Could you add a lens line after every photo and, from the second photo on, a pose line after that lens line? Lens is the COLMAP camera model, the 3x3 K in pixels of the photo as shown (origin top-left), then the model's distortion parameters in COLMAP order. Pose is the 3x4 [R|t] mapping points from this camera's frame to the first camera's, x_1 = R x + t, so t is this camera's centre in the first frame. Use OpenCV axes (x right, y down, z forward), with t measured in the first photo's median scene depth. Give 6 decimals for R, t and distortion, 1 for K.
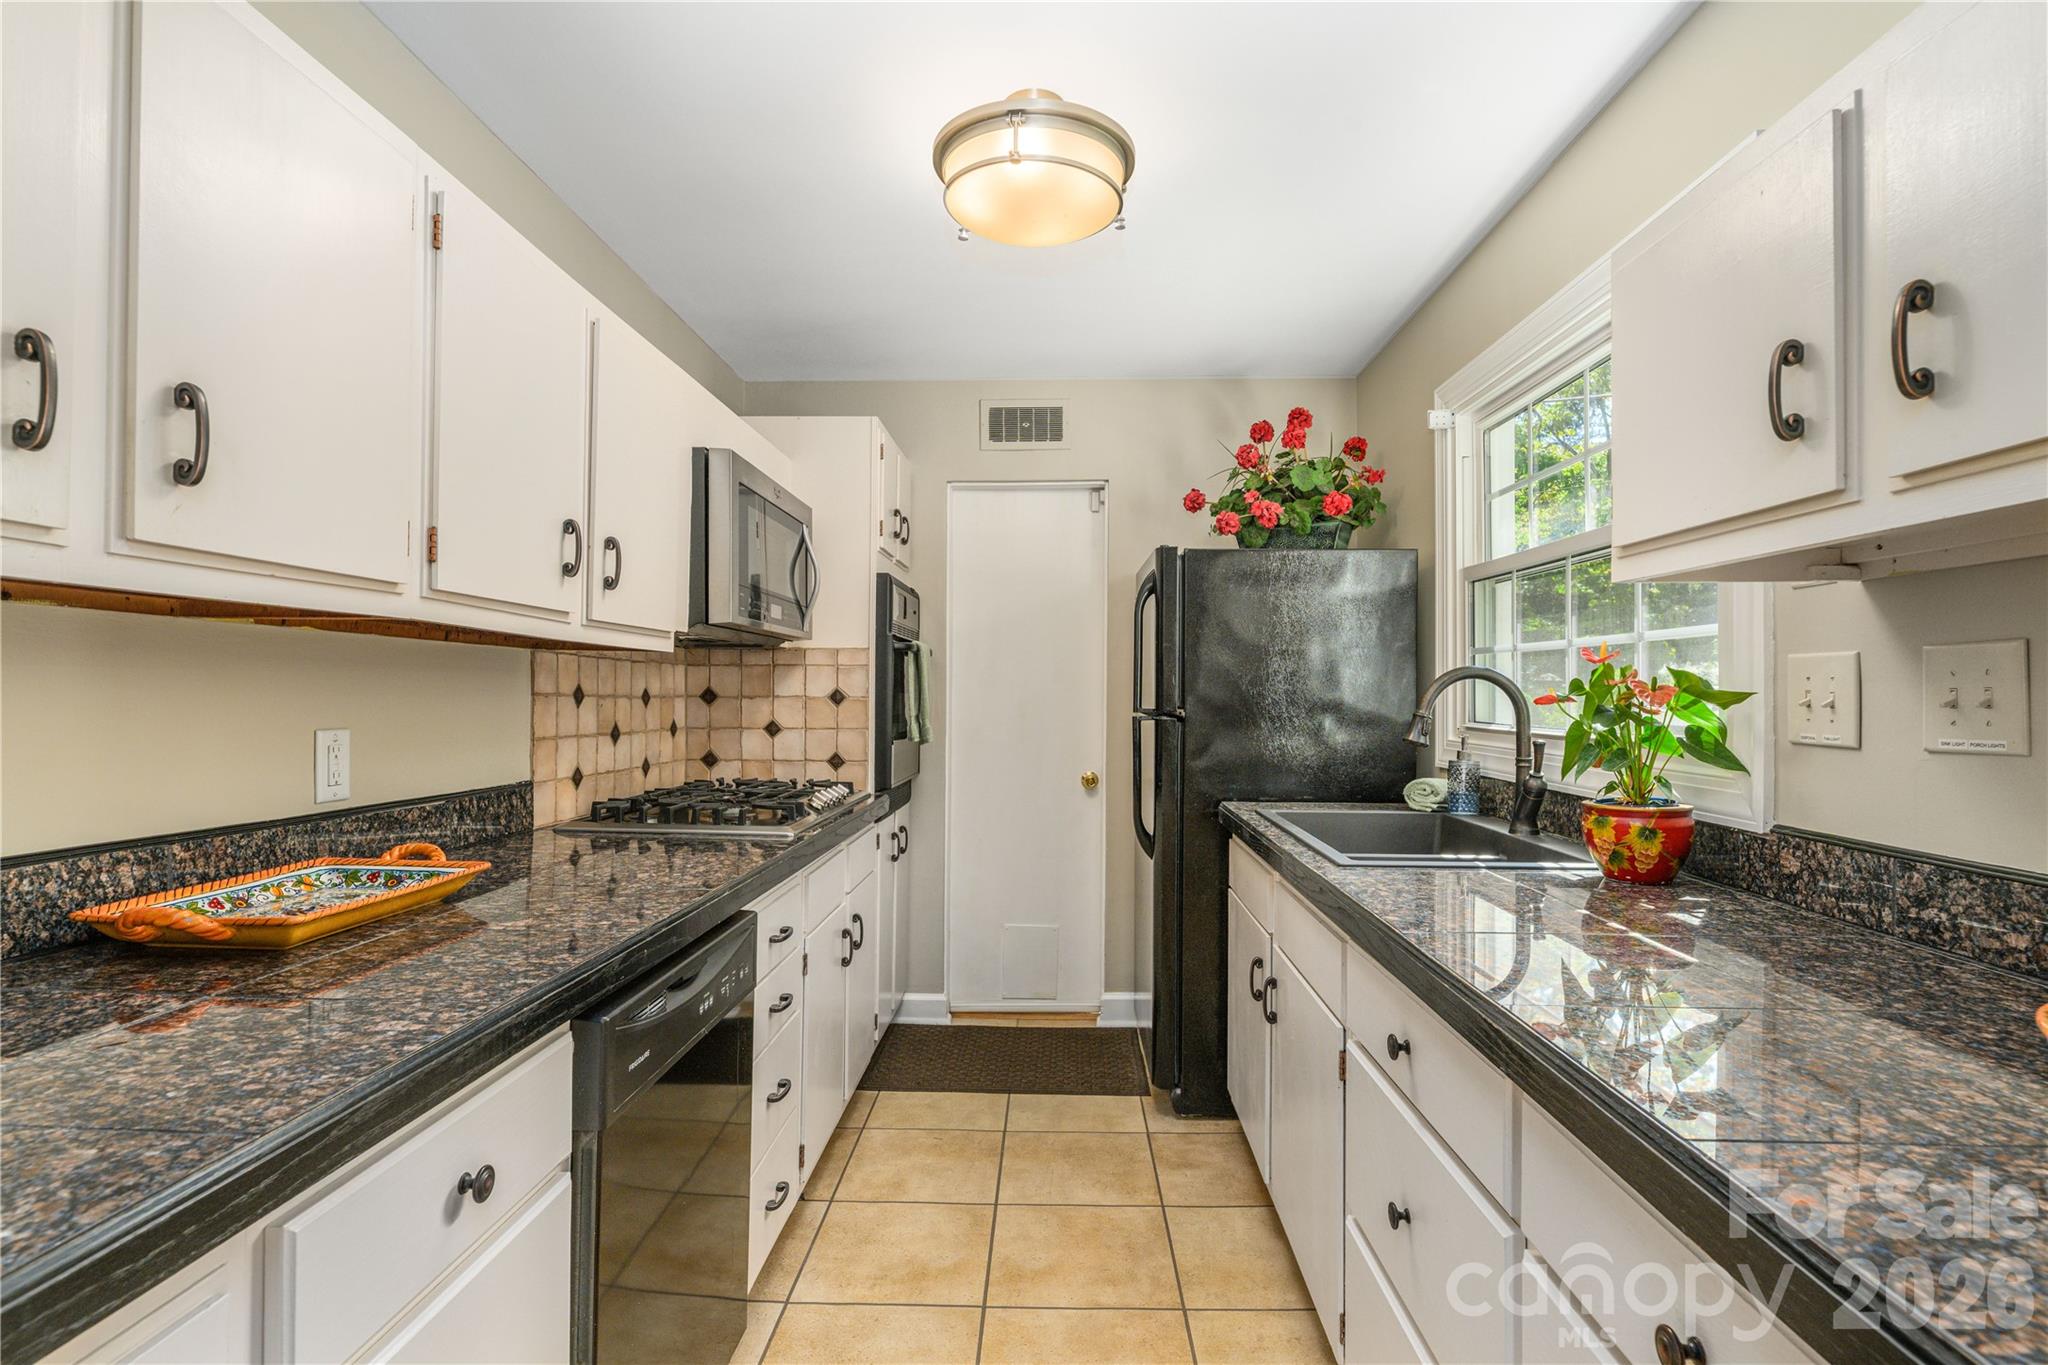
lens RADIAL K [[996.3, 0, 1024.0], [0, 996.3, 682.5], [0, 0, 1]] dist [0.000706, 0.000028]
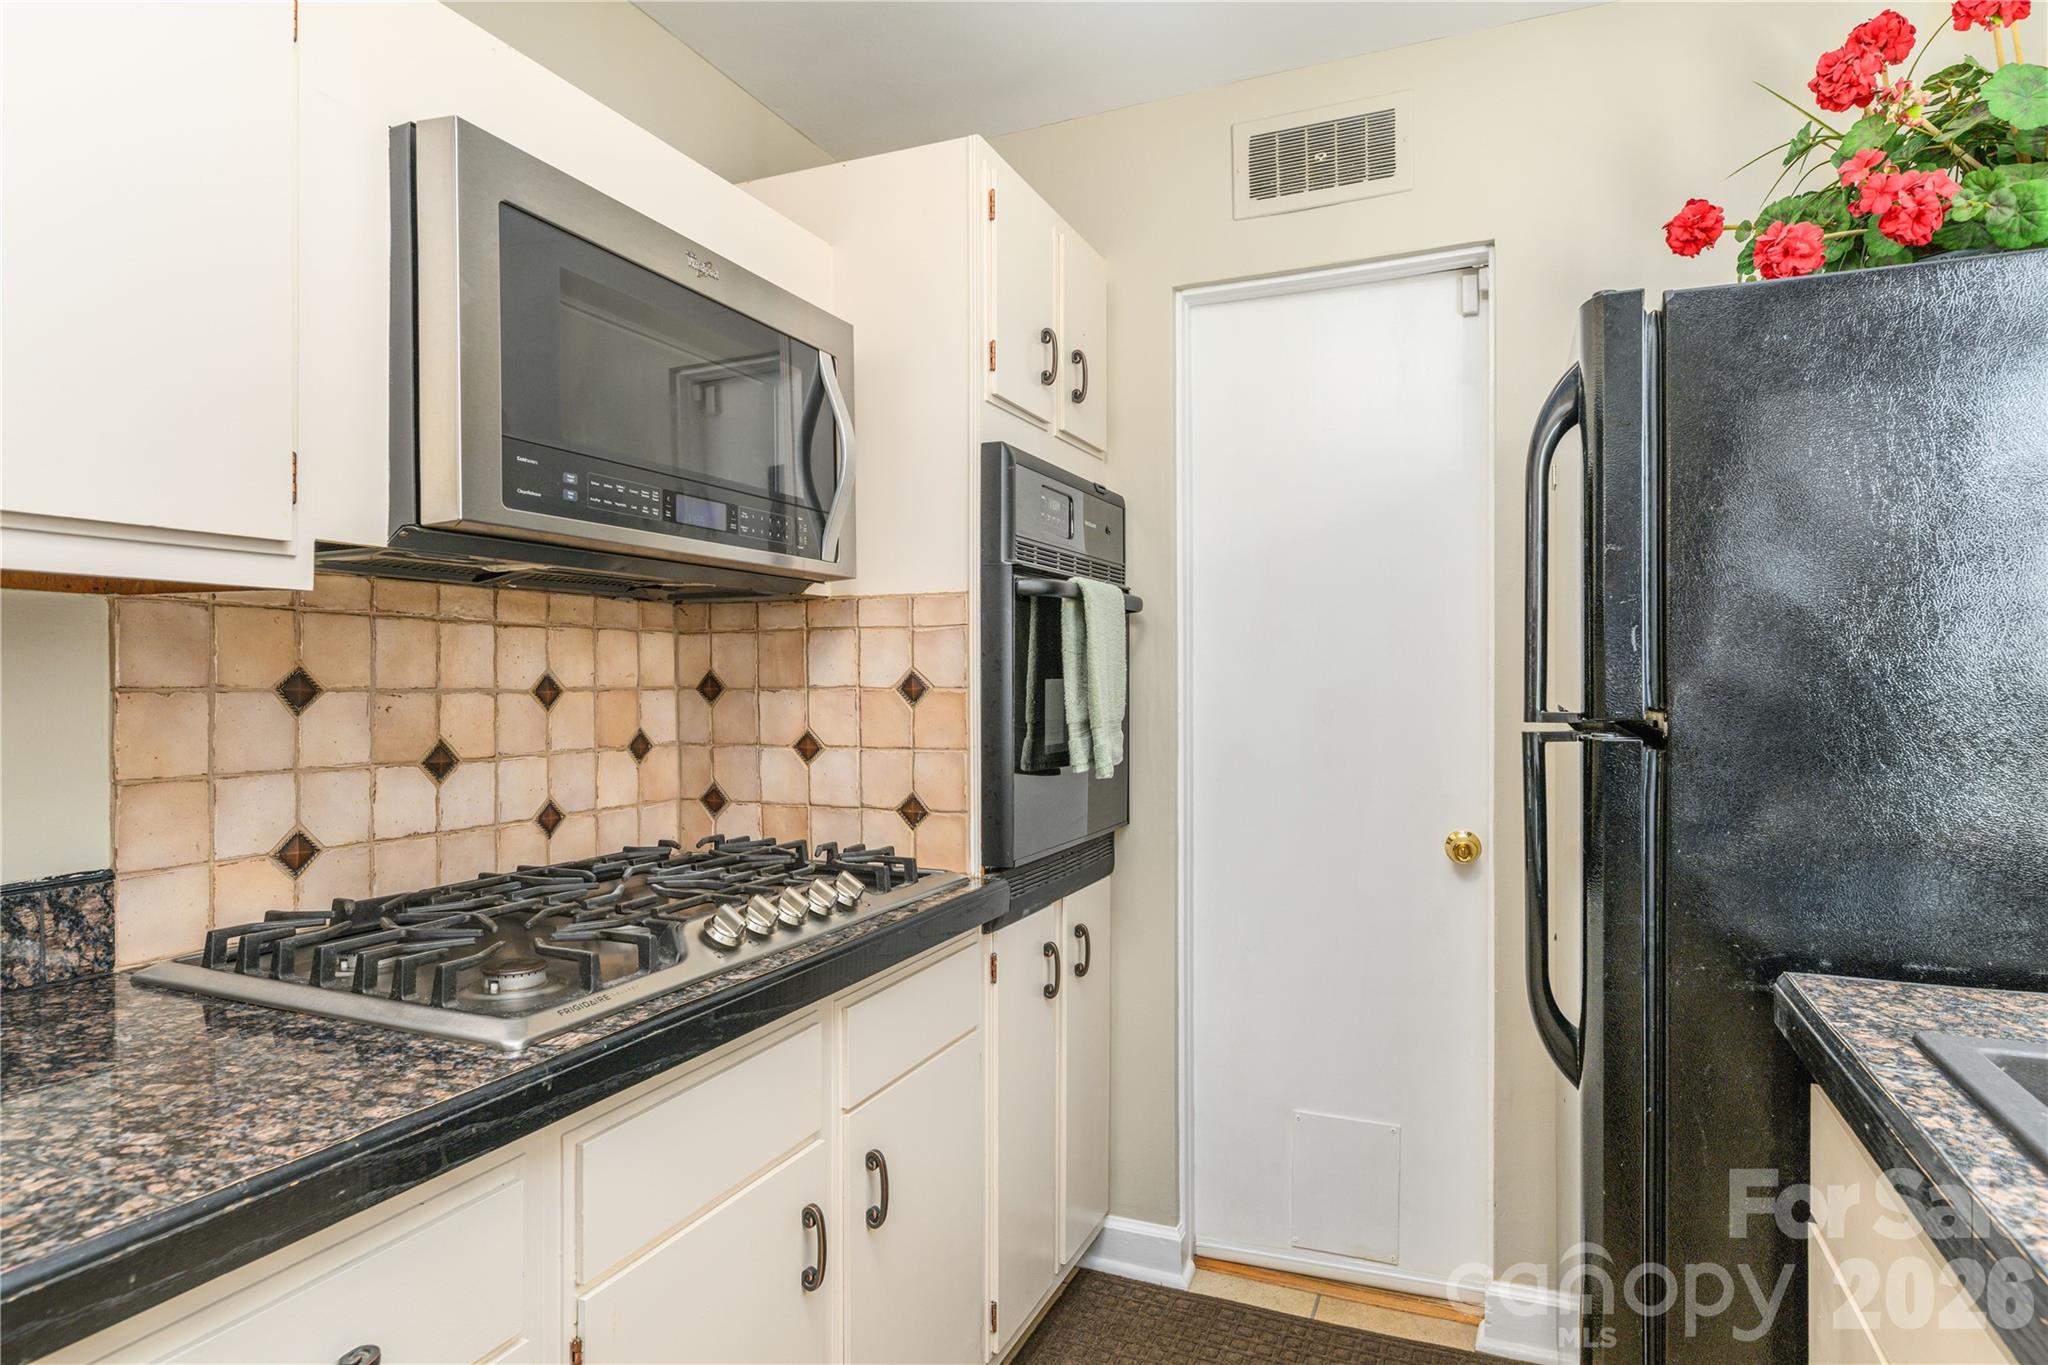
lens RADIAL K [[1142.6, 0, 1024.0], [0, 1142.6, 682.5], [0, 0, 1]] dist [-0.002673, -0.001319]
pose [[0.933821, -0.008299, -0.357643, 0.080228], [0.013203, 0.999849, 0.011273, 0.005920], [0.357496, -0.015249, 0.933790, 0.462344]]
